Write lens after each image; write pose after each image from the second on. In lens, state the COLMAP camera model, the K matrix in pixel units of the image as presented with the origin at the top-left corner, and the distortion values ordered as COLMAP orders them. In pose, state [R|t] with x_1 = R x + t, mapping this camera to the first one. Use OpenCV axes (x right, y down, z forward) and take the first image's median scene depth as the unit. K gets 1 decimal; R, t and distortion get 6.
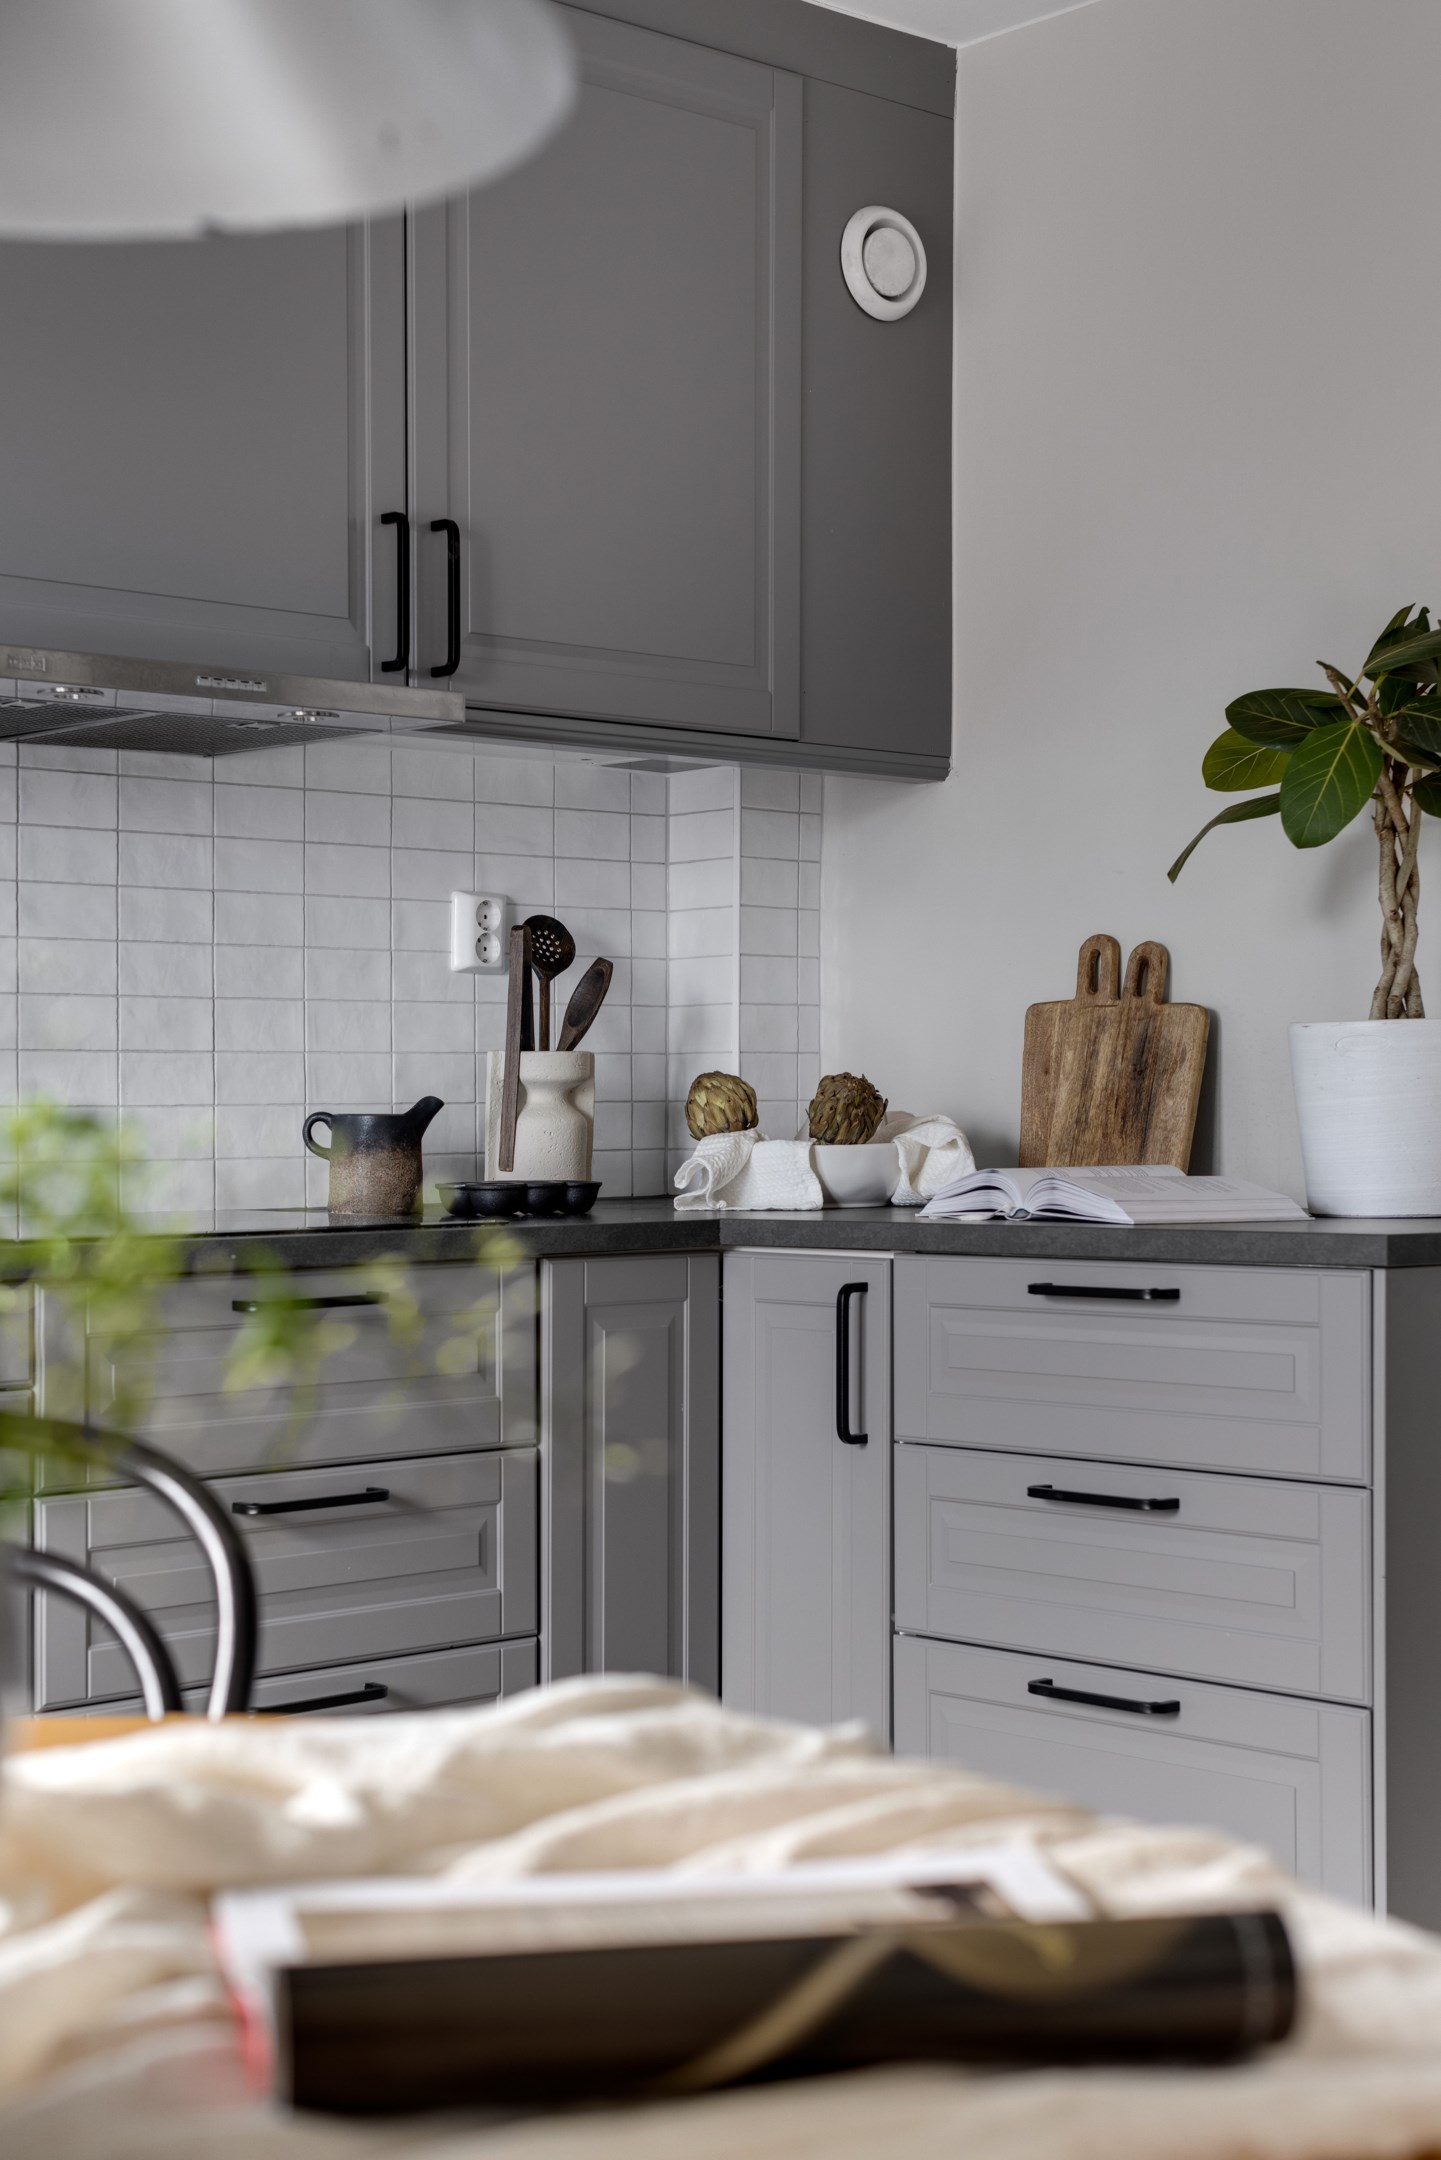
lens RADIAL K [[3065.8, 0, 508.9], [0, 3065.8, 1134.9], [0, 0, 1]] dist [0.072866, 0.000000]
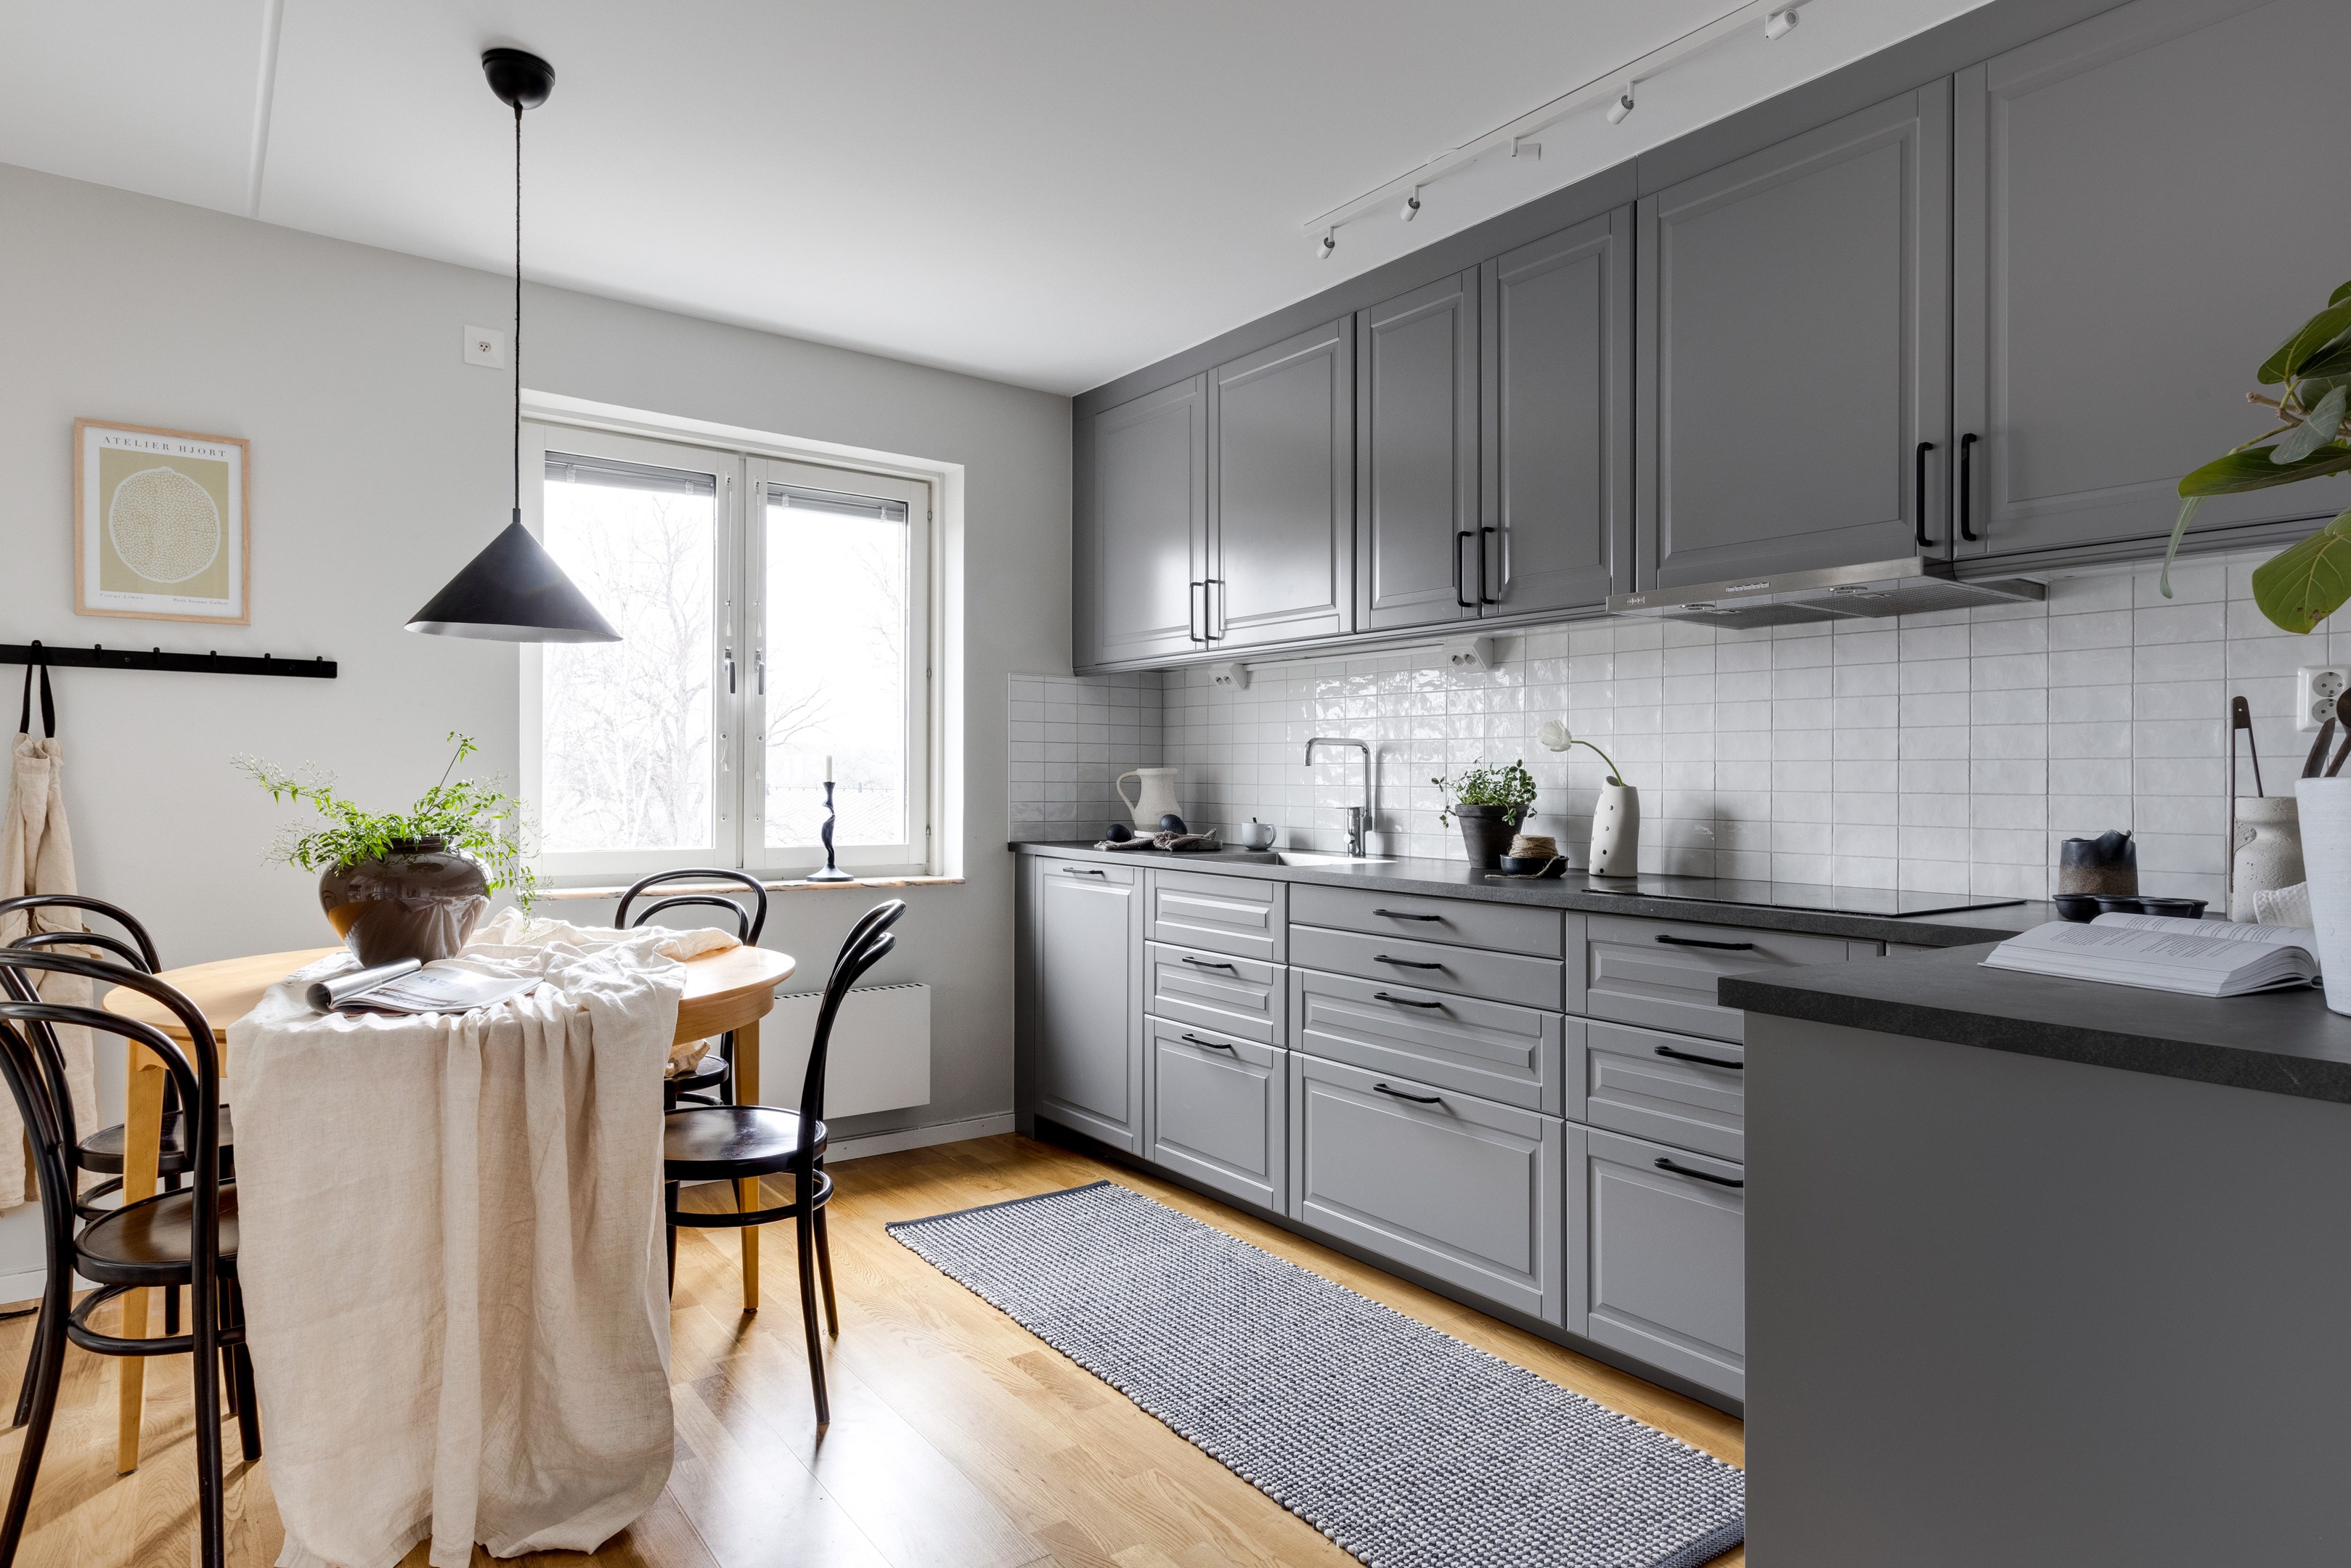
lens RADIAL K [[1329.4, 0, 1159.1], [0, 1329.4, 765.1], [0, 0, 1]] dist [-0.011554, -0.003742]
pose [[-0.065142, -0.014134, -0.997776, 0.593015], [-0.019604, 0.999725, -0.012882, -0.025468], [0.997683, 0.018722, -0.065401, 0.621492]]
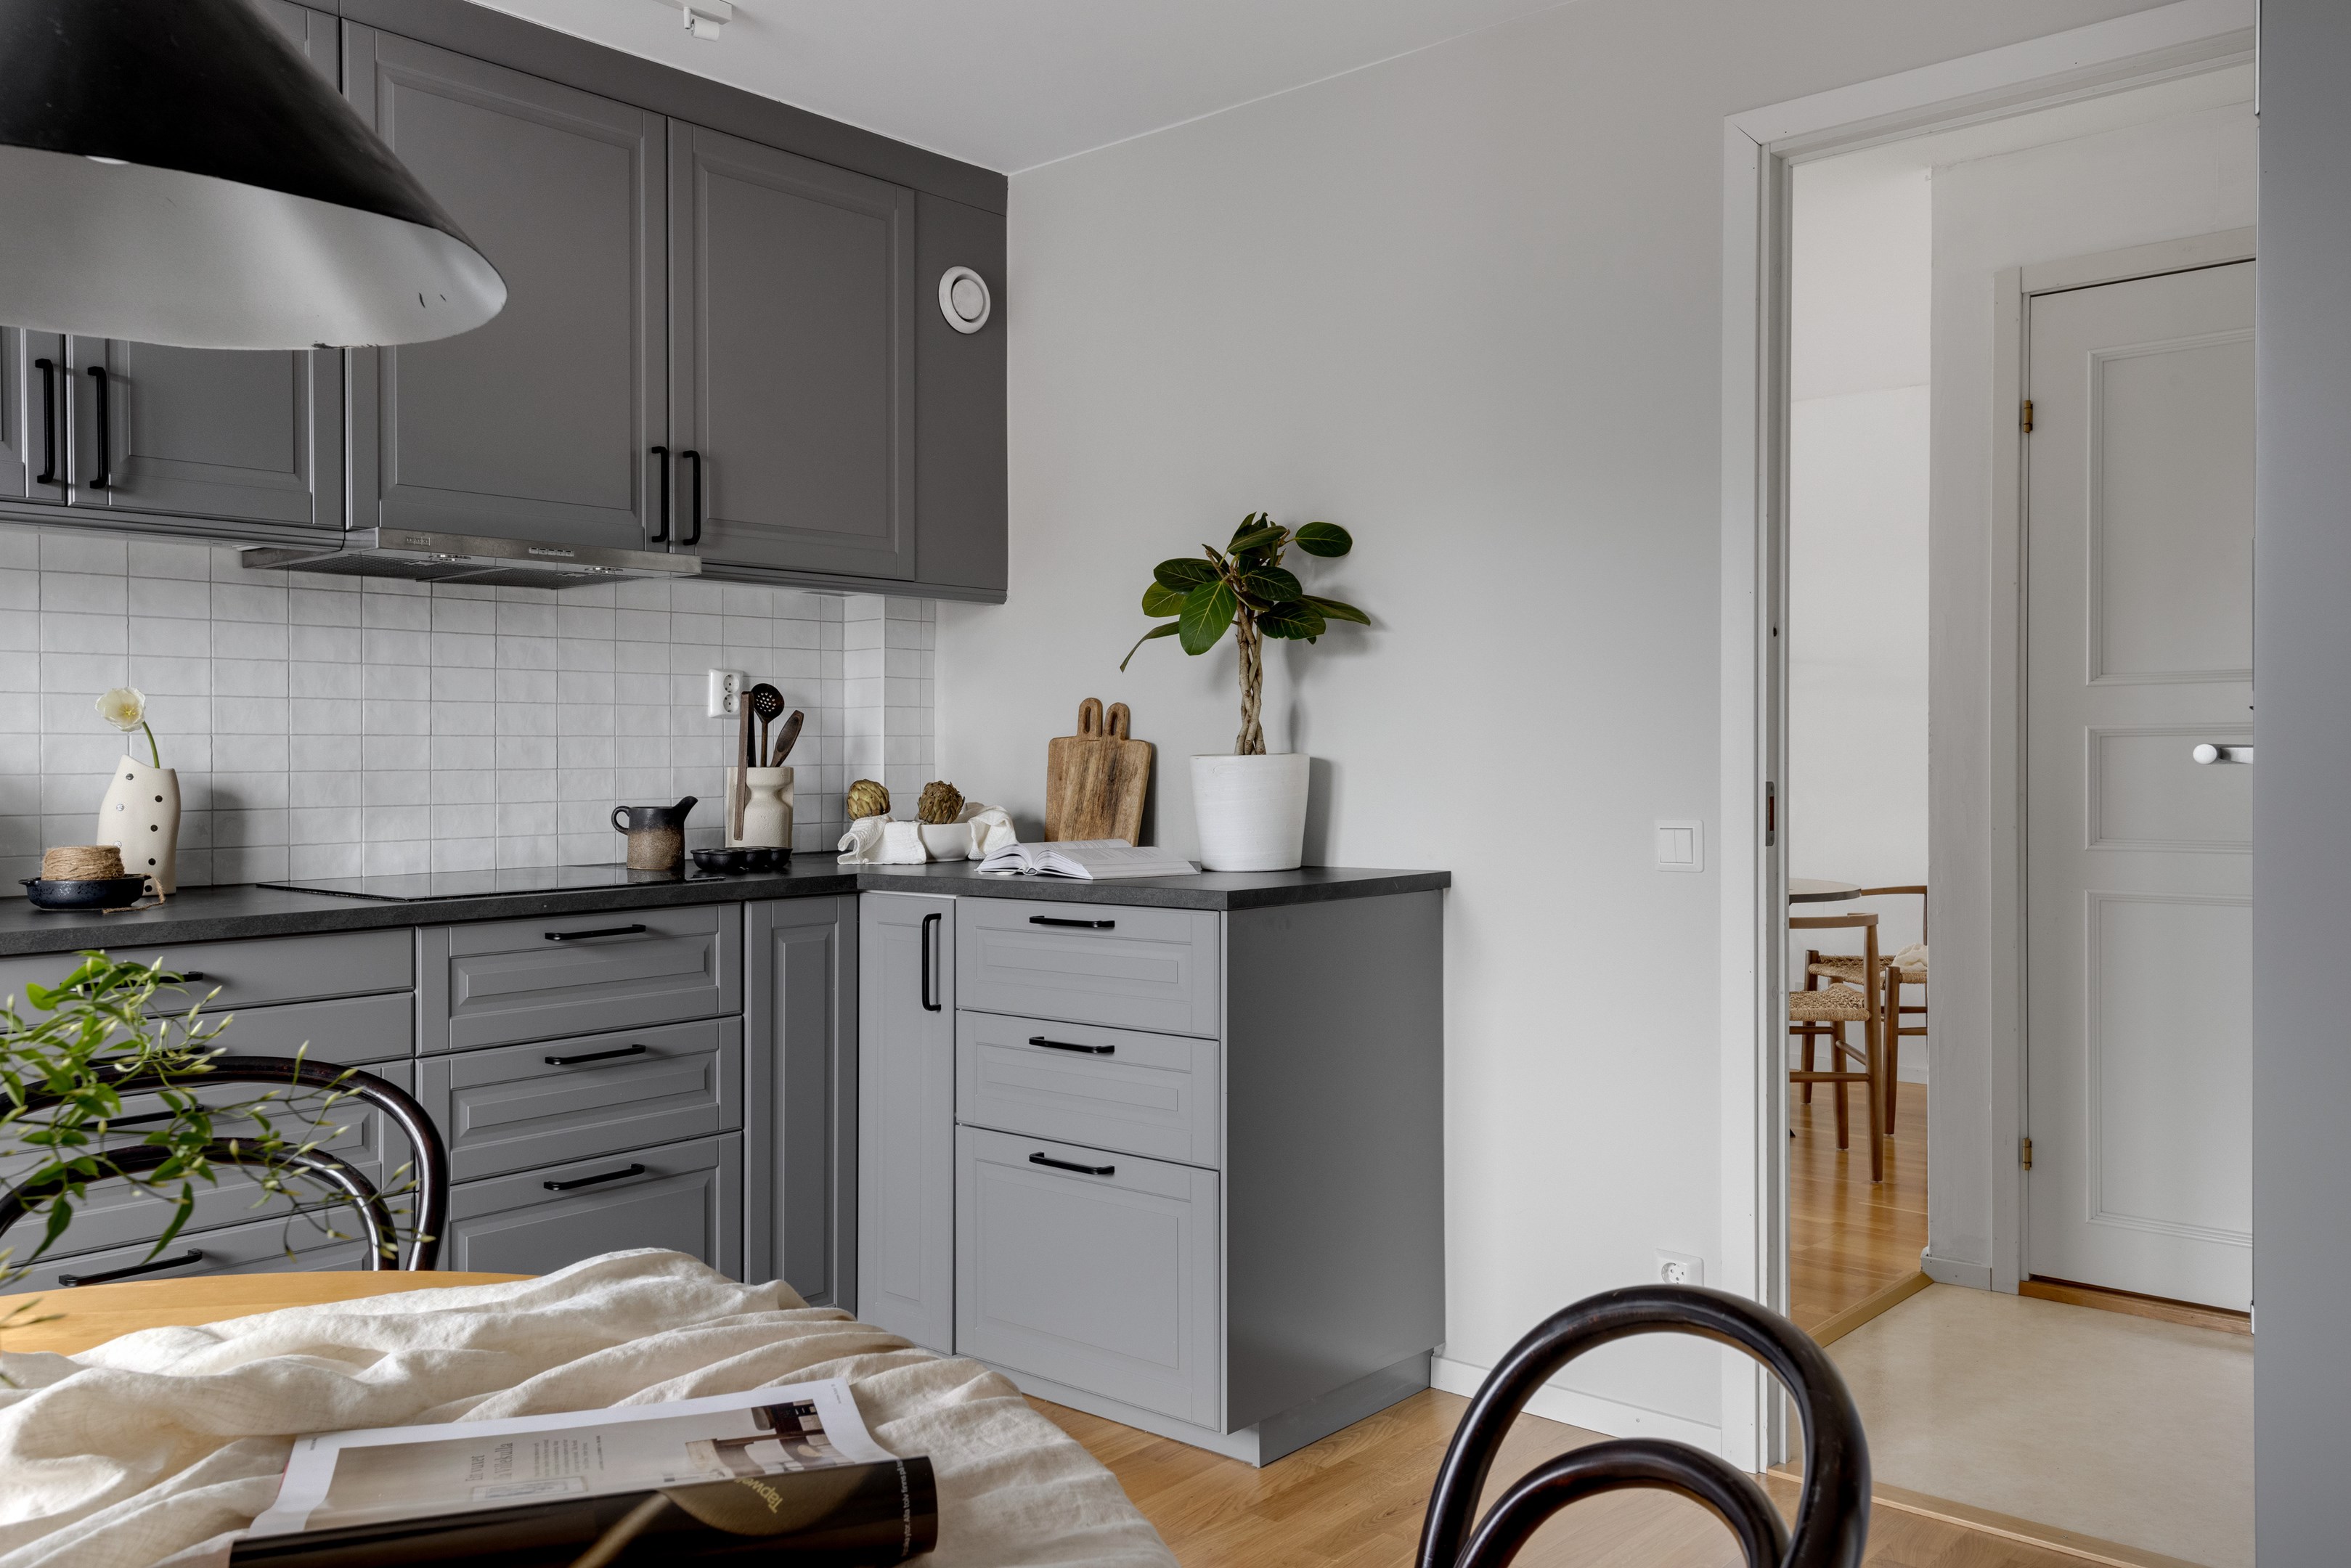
lens RADIAL K [[1797.8, 0, 1004.1], [0, 1797.8, 751.8], [0, 0, 1]] dist [0.015610, 0.003909]
pose [[0.995398, -0.003743, 0.095752, 0.050707], [0.004845, 0.999925, -0.011282, -0.024932], [-0.095702, 0.011694, 0.995341, 0.020587]]
